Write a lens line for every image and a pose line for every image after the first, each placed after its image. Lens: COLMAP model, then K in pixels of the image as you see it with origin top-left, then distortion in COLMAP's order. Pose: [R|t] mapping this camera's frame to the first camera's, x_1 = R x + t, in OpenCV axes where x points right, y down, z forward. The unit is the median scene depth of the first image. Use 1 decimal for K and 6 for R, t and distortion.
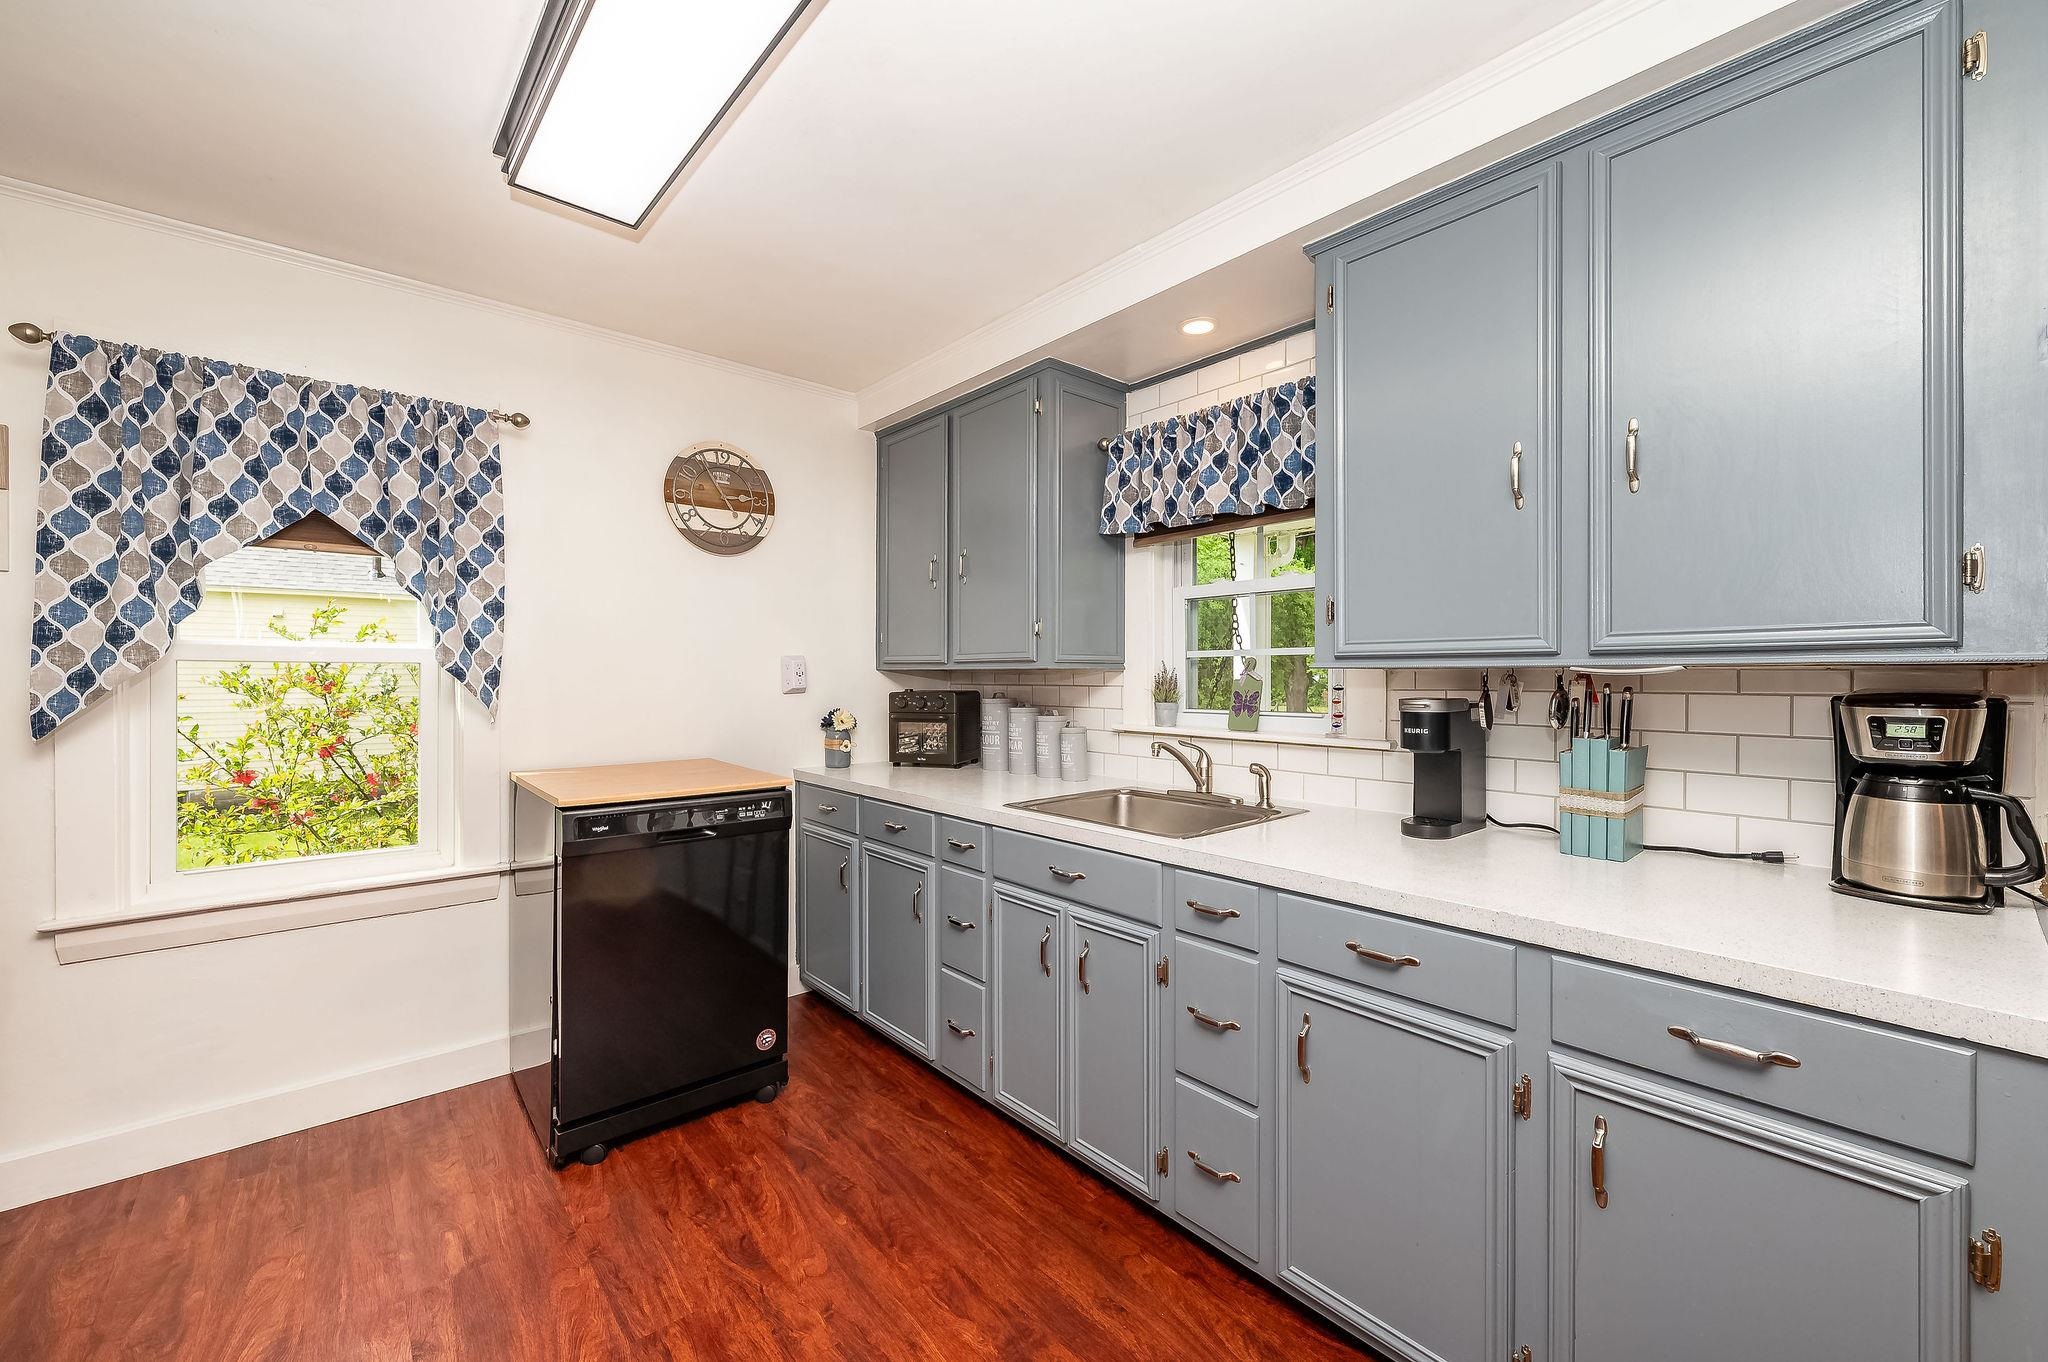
lens RADIAL K [[820.2, 0, 1029.0], [0, 820.2, 681.4], [0, 0, 1]] dist [0.001988, -0.000038]
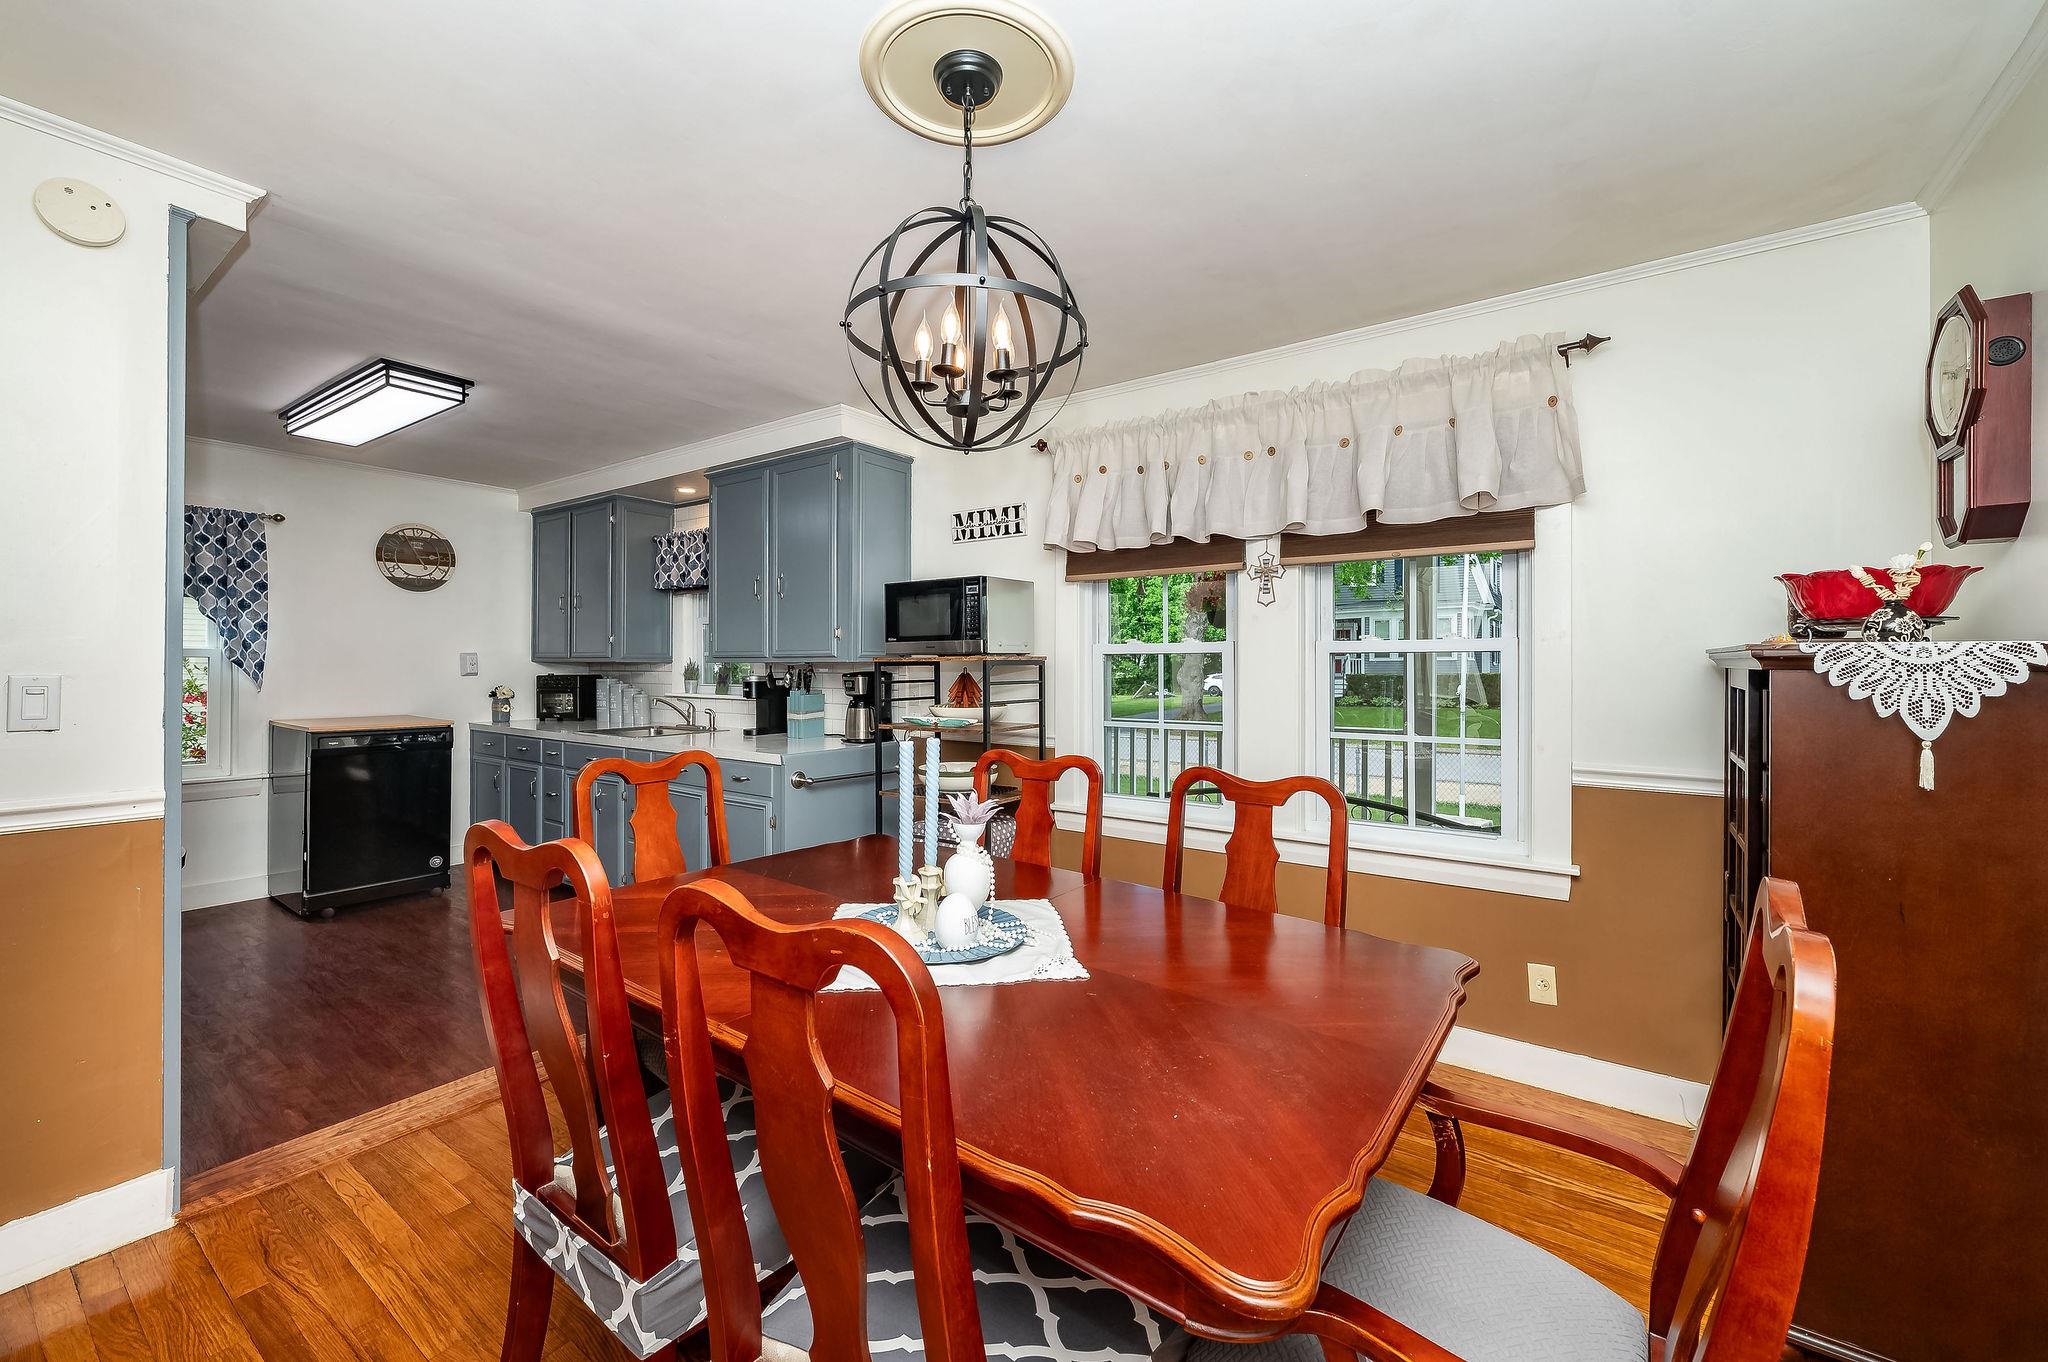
lens RADIAL K [[820.2, 0, 1023.7], [0, 820.2, 668.4], [0, 0, 1]] dist [0.001988, -0.000038]
pose [[0.972421, 0.001829, 0.233225, 0.517906], [-0.000729, 0.999988, -0.004804, 0.008030], [-0.233231, 0.004501, 0.972411, -1.076527]]
